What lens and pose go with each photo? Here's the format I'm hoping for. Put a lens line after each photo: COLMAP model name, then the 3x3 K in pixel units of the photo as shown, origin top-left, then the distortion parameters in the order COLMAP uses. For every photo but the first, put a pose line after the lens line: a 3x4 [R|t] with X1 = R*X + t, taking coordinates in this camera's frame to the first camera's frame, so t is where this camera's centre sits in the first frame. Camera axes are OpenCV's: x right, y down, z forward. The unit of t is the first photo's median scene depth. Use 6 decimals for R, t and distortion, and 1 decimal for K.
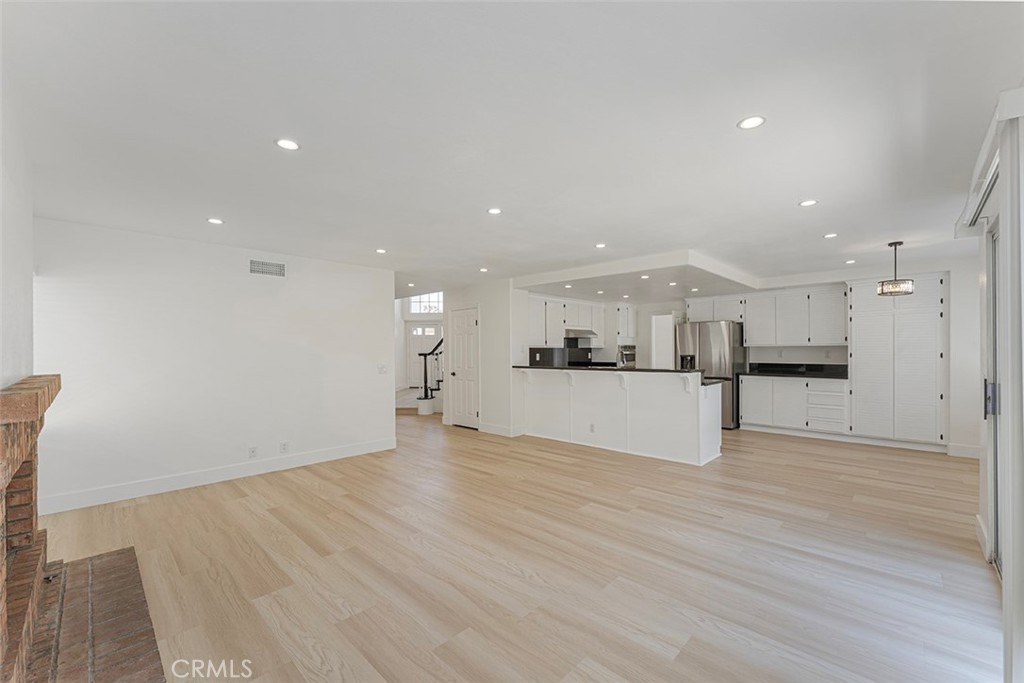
lens RADIAL K [[413.7, 0, 520.6], [0, 413.7, 352.2], [0, 0, 1]] dist [-0.004777, -0.000506]
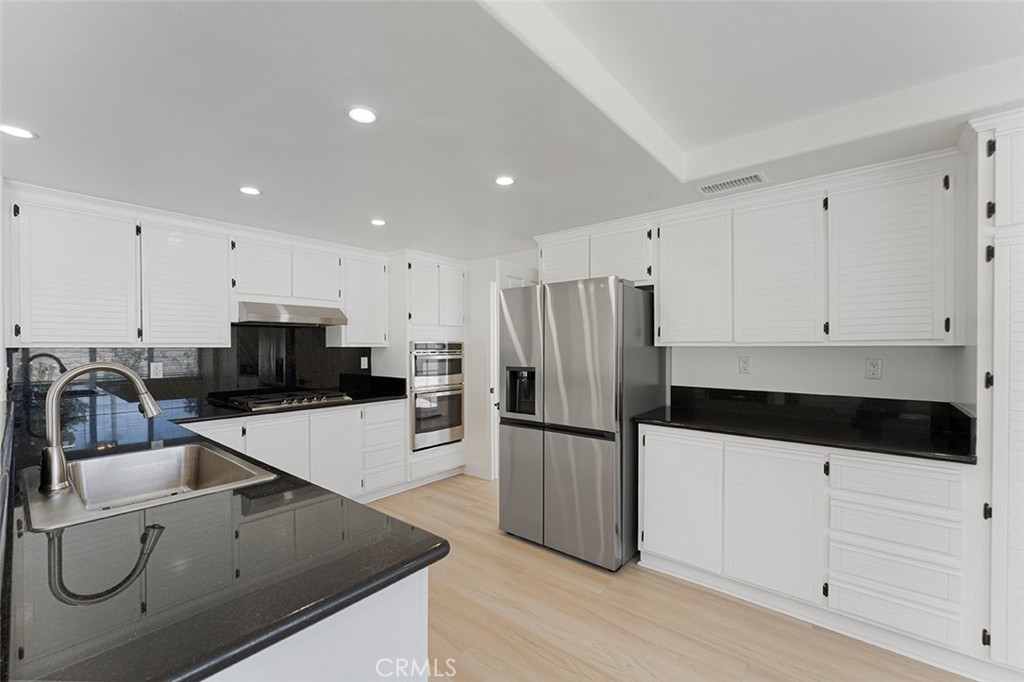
lens RADIAL K [[413.7, 0, 515.8], [0, 413.7, 350.0], [0, 0, 1]] dist [-0.004777, -0.000506]
pose [[0.997677, 0.002446, 0.068077, 0.393288], [-0.002778, 0.999985, 0.004783, -0.012034], [-0.068065, -0.004961, 0.997669, 0.634943]]
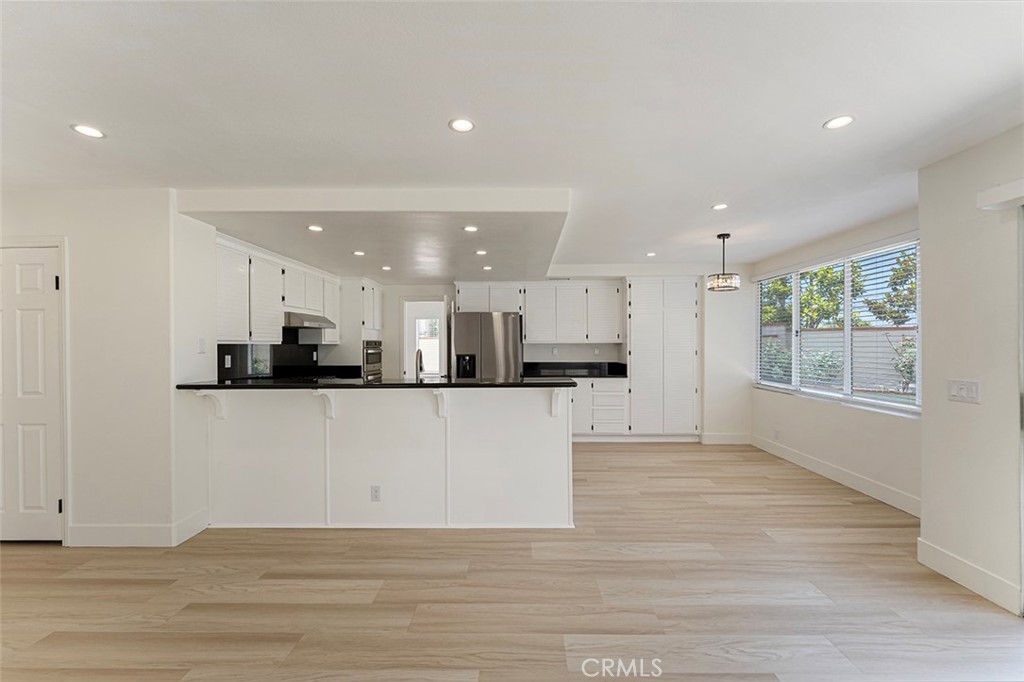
lens RADIAL K [[413.7, 0, 518.4], [0, 413.7, 344.5], [0, 0, 1]] dist [-0.004777, -0.000506]
pose [[0.735374, 0.001892, 0.677659, -0.046626], [0.003042, 0.999977, -0.006093, -0.006320], [-0.677654, 0.006542, 0.735351, 0.393001]]
